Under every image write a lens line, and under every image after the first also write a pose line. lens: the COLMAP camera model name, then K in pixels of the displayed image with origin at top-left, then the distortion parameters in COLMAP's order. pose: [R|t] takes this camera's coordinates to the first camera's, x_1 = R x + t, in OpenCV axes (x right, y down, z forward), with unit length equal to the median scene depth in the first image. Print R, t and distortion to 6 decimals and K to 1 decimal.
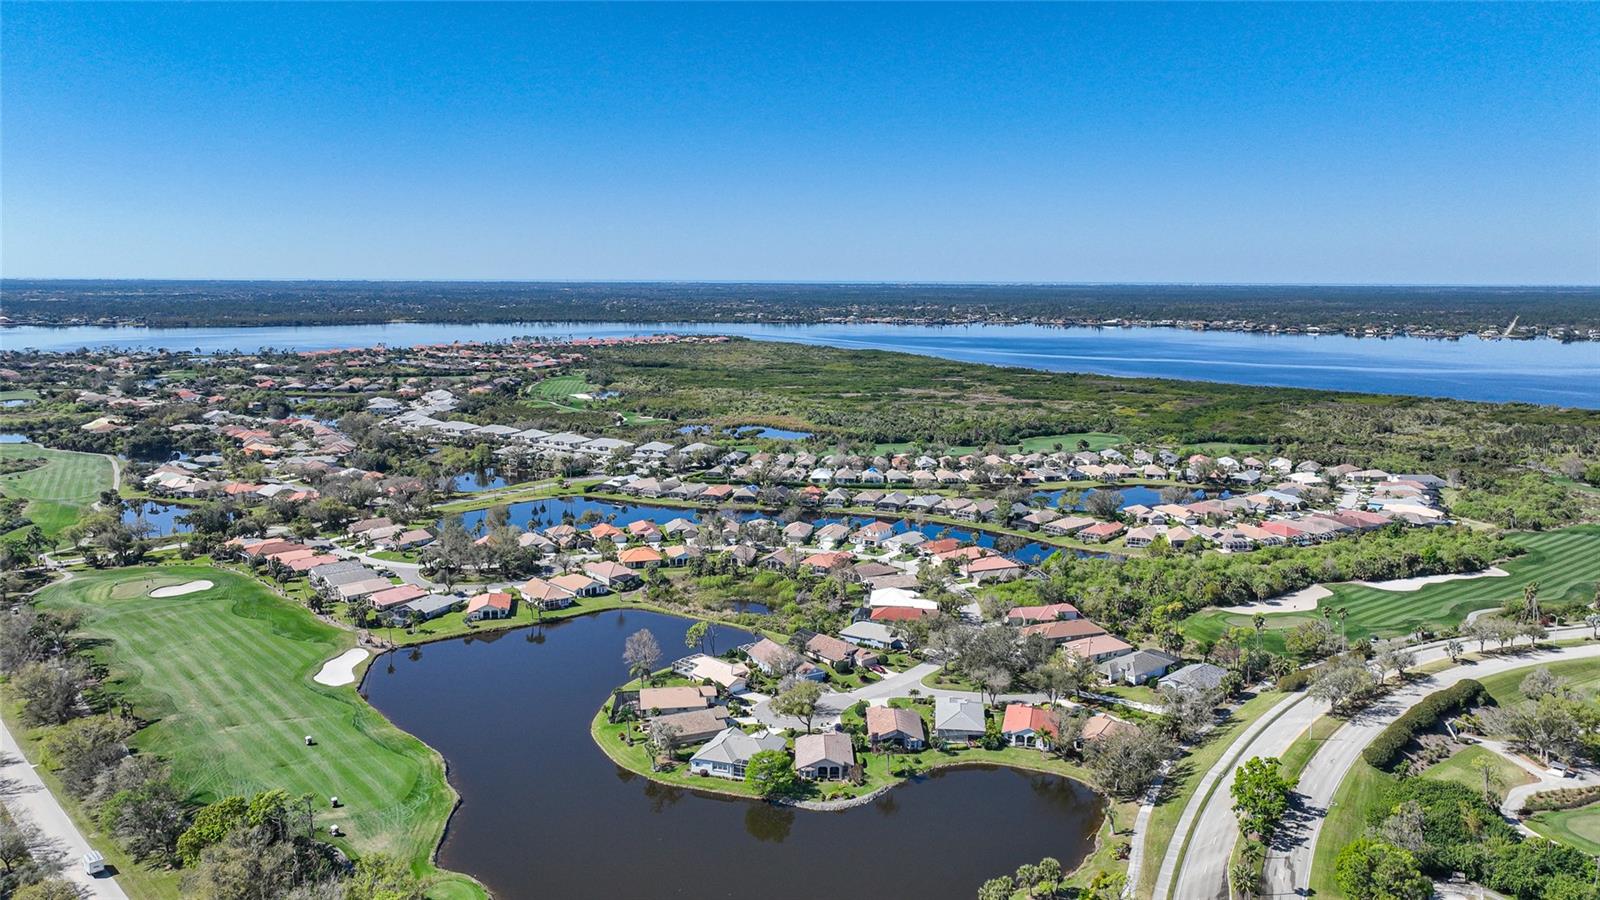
lens RADIAL K [[1124.9, 0, 800.0], [0, 1124.9, 450.0], [0, 0, 1]] dist [-0.010380, 0.029179]
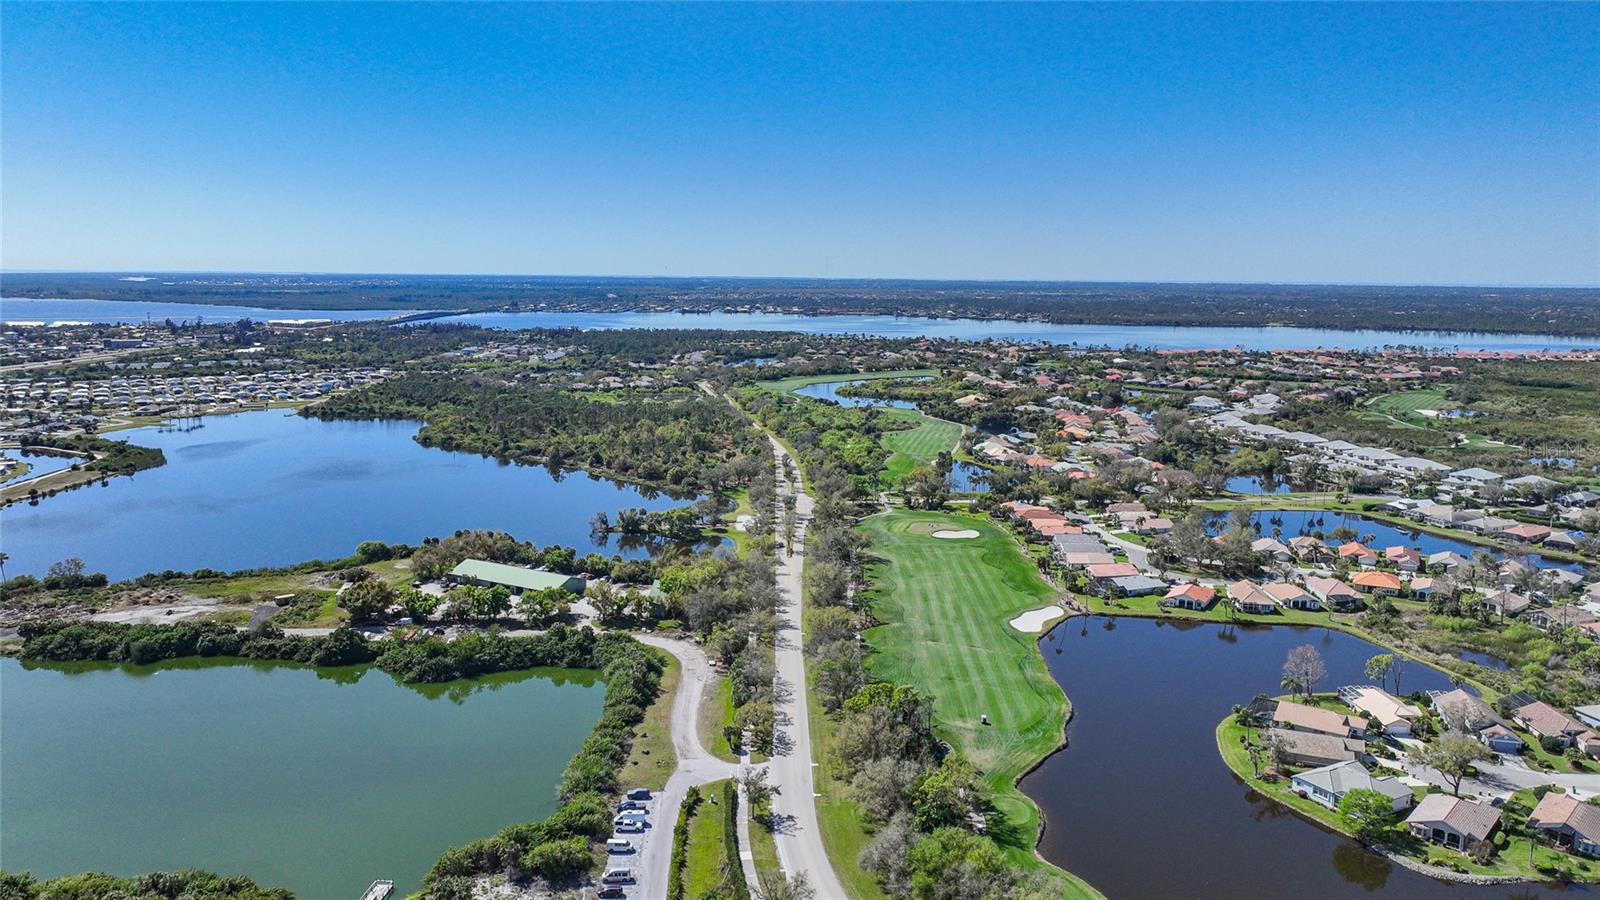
lens RADIAL K [[1124.9, 0, 800.0], [0, 1124.9, 450.0], [0, 0, 1]] dist [-0.010380, 0.029179]
pose [[0.723118, 0.109127, -0.682049, 0.128161], [-0.110921, 0.992972, 0.041275, 0.001475], [0.681760, 0.045806, 0.730141, -0.006122]]
